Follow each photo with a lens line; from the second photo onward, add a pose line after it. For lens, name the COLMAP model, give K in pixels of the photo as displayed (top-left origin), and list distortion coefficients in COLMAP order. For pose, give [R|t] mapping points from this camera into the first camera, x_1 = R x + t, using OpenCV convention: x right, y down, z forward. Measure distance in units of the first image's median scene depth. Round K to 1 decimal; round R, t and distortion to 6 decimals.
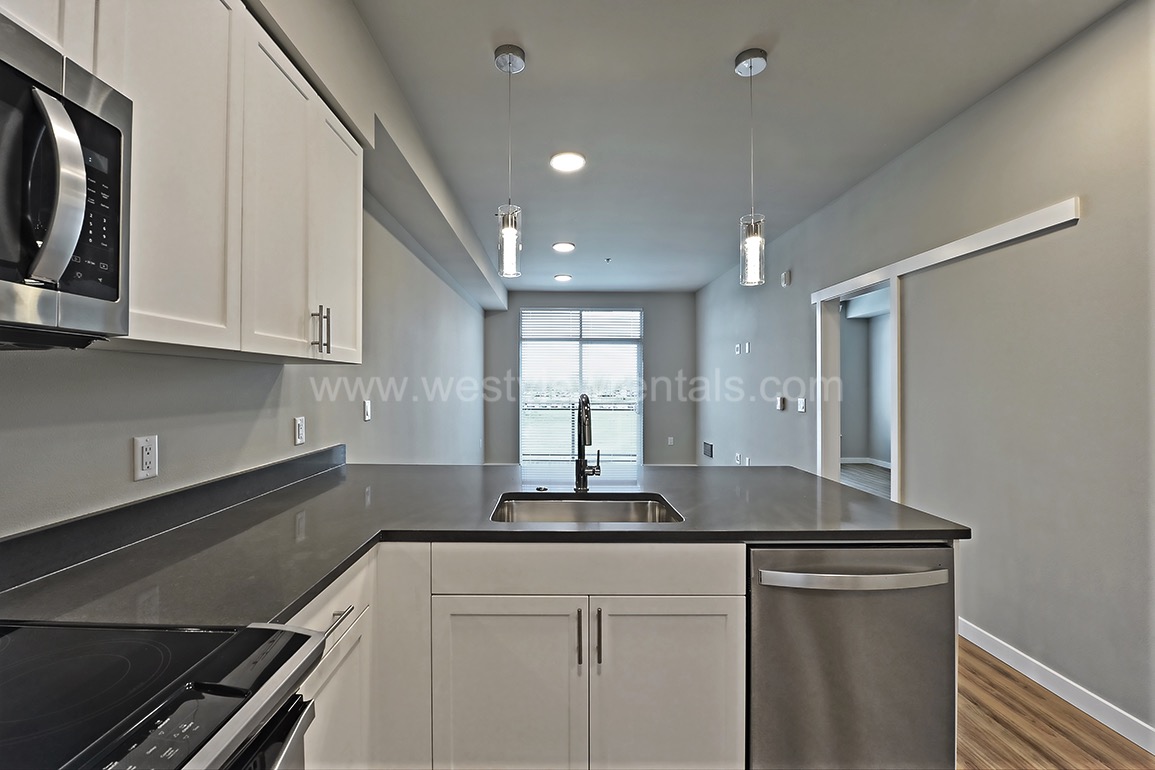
lens RADIAL K [[462.2, 0, 577.5], [0, 462.2, 385.0], [0, 0, 1]] dist [-0.000081, -0.000203]
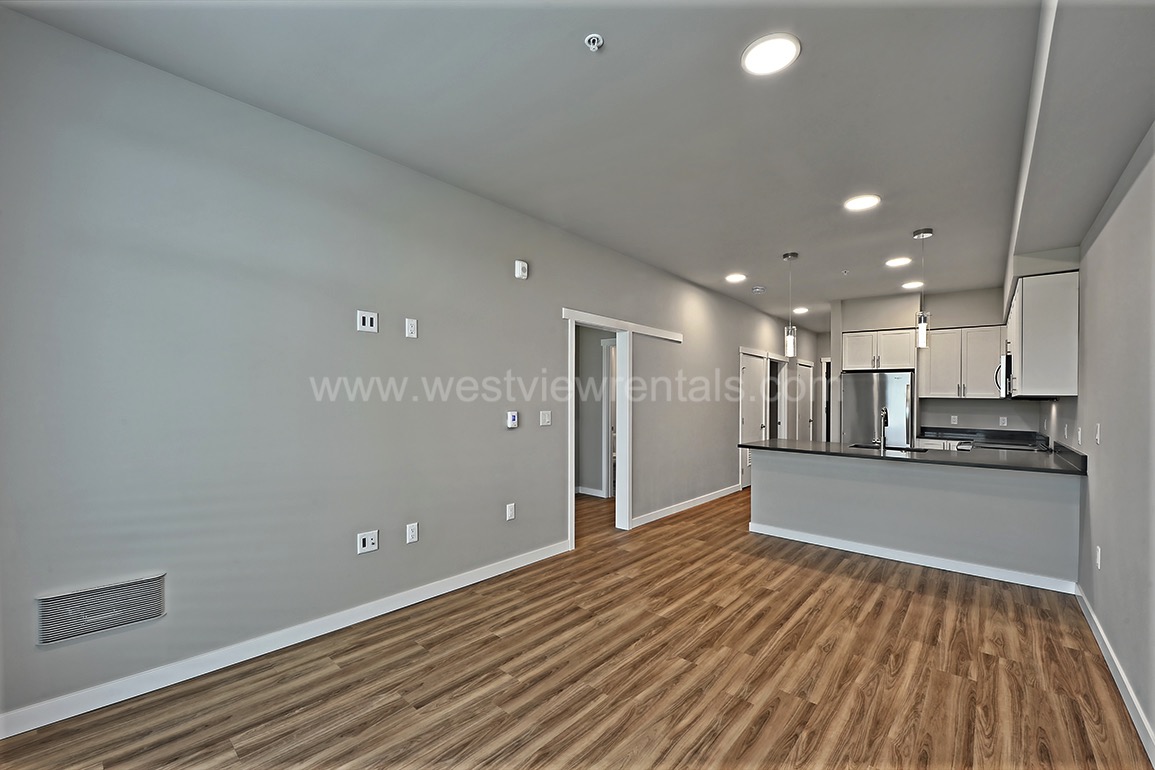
lens RADIAL K [[462.2, 0, 577.5], [0, 462.2, 385.0], [0, 0, 1]] dist [-0.000081, -0.000203]
pose [[-0.714601, 0.012498, 0.699420, -0.127821], [-0.017828, 0.999190, -0.036070, 0.006296], [-0.699305, -0.038245, -0.713800, 0.941672]]
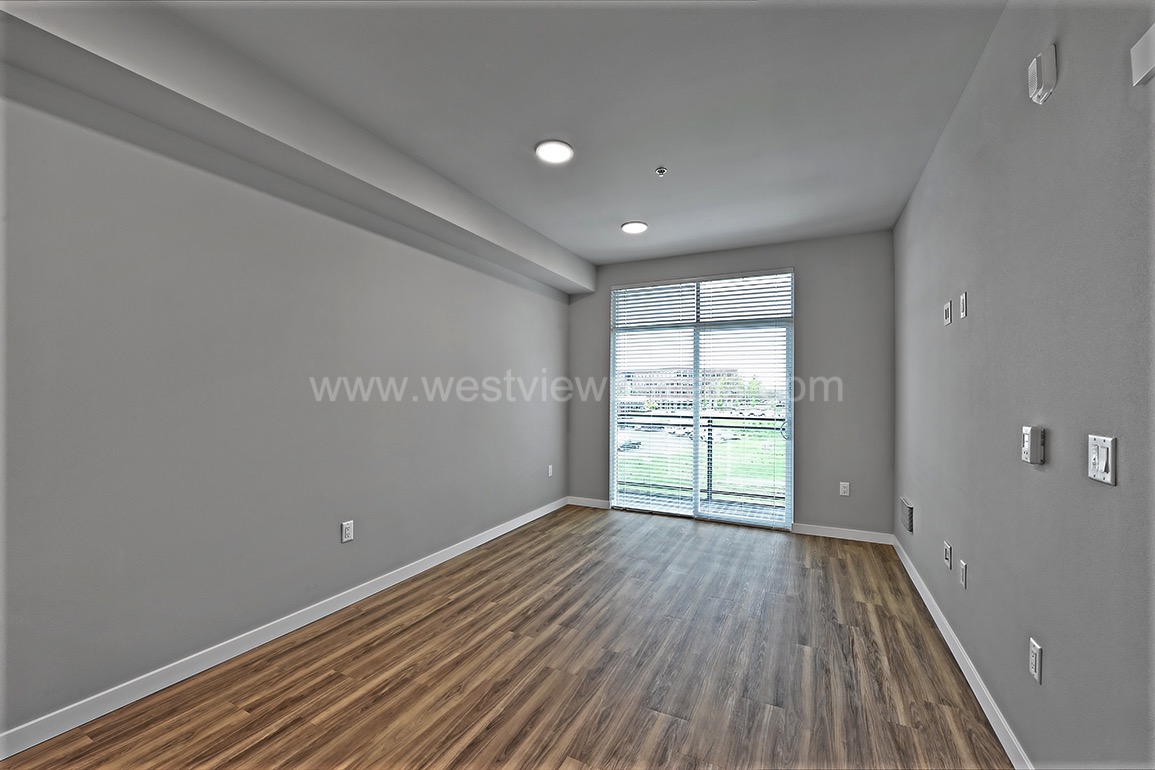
lens RADIAL K [[462.2, 0, 577.5], [0, 462.2, 385.0], [0, 0, 1]] dist [-0.000081, -0.000203]
pose [[0.870813, 0.001165, -0.491613, 0.194930], [-0.008610, 0.999880, -0.012883, 0.001709], [0.491539, 0.015452, 0.870719, 0.331702]]
